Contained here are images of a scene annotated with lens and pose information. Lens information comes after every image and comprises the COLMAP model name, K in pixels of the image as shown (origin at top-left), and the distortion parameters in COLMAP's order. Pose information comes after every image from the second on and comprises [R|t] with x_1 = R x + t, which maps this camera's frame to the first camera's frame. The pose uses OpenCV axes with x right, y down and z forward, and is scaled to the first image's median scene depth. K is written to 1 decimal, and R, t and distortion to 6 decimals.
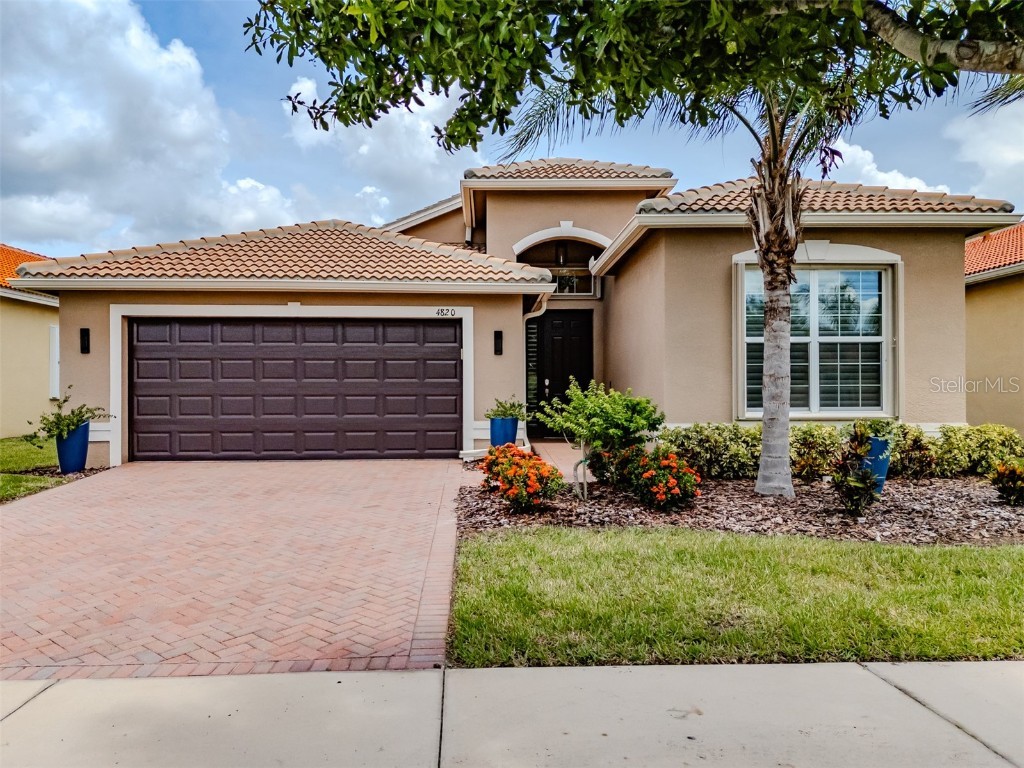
lens RADIAL K [[756.9, 0, 512.0], [0, 756.9, 384.0], [0, 0, 1]] dist [0.051474, -0.002889]
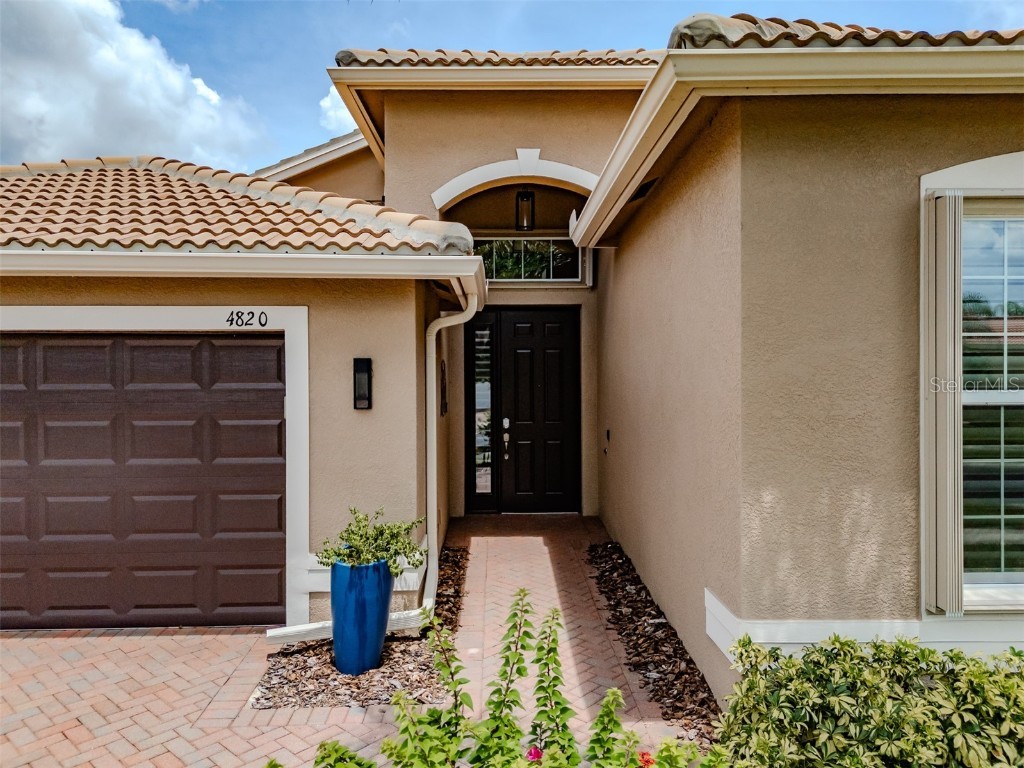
lens RADIAL K [[756.9, 0, 512.0], [0, 756.9, 384.0], [0, 0, 1]] dist [0.051474, -0.002889]
pose [[0.999969, -0.001312, -0.007788, 0.077993], [0.001441, 0.999861, 0.016638, -0.062260], [0.007765, -0.016648, 0.999831, 0.533426]]
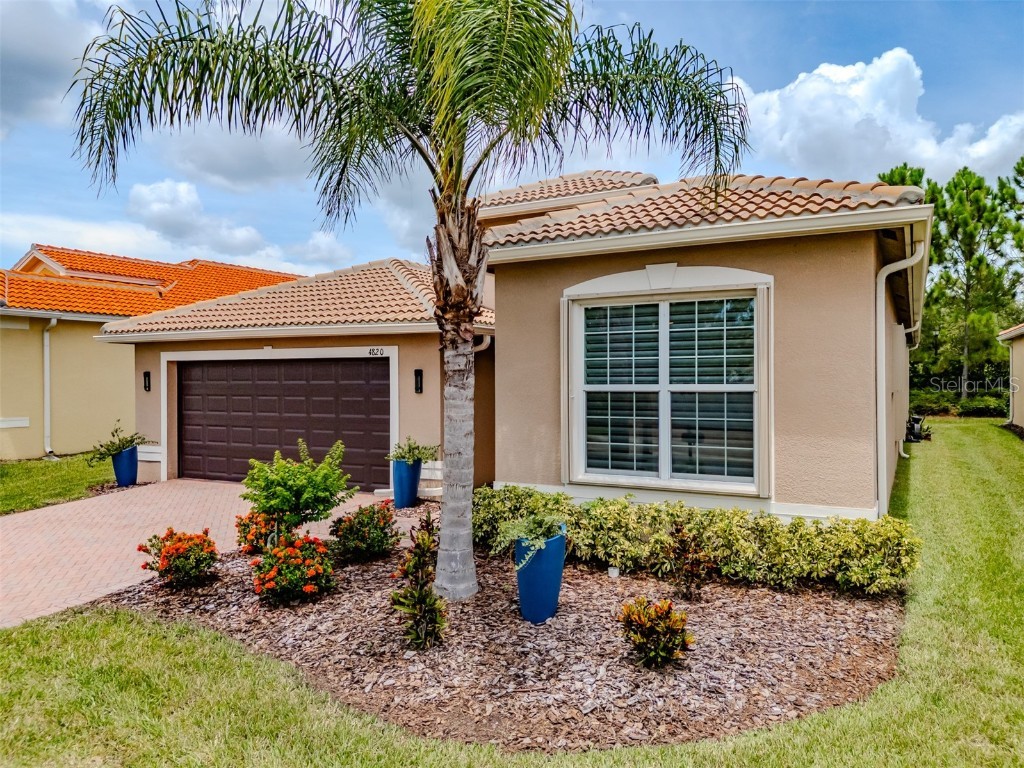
lens RADIAL K [[719.1, 0, 512.0], [0, 719.1, 384.0], [0, 0, 1]] dist [0.043854, -0.000712]
pose [[0.879703, 0.000864, -0.475522, 0.537964], [0.009948, 0.999746, 0.020220, -0.069120], [0.475419, -0.022518, 0.879471, 0.228246]]
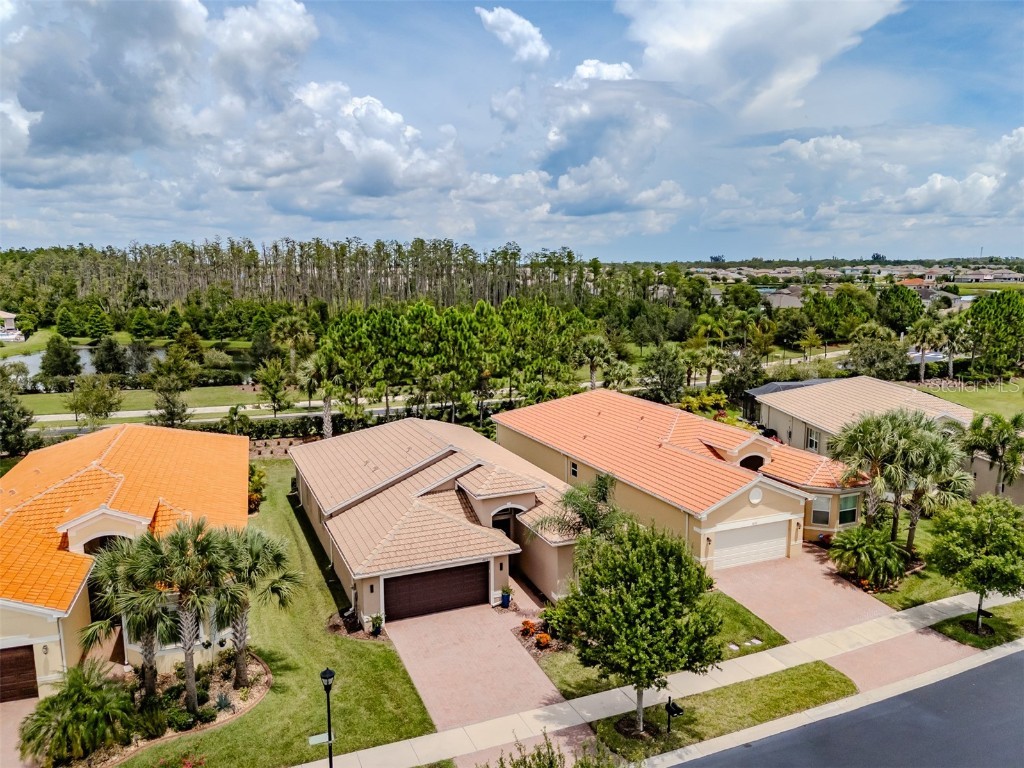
lens RADIAL K [[756.9, 0, 512.0], [0, 756.9, 384.0], [0, 0, 1]] dist [0.051474, -0.002889]
pose [[0.930874, -0.061146, 0.360188, -1.037057], [-0.009690, 0.981416, 0.191647, -1.369228], [-0.365213, -0.181889, 0.912982, -1.686465]]
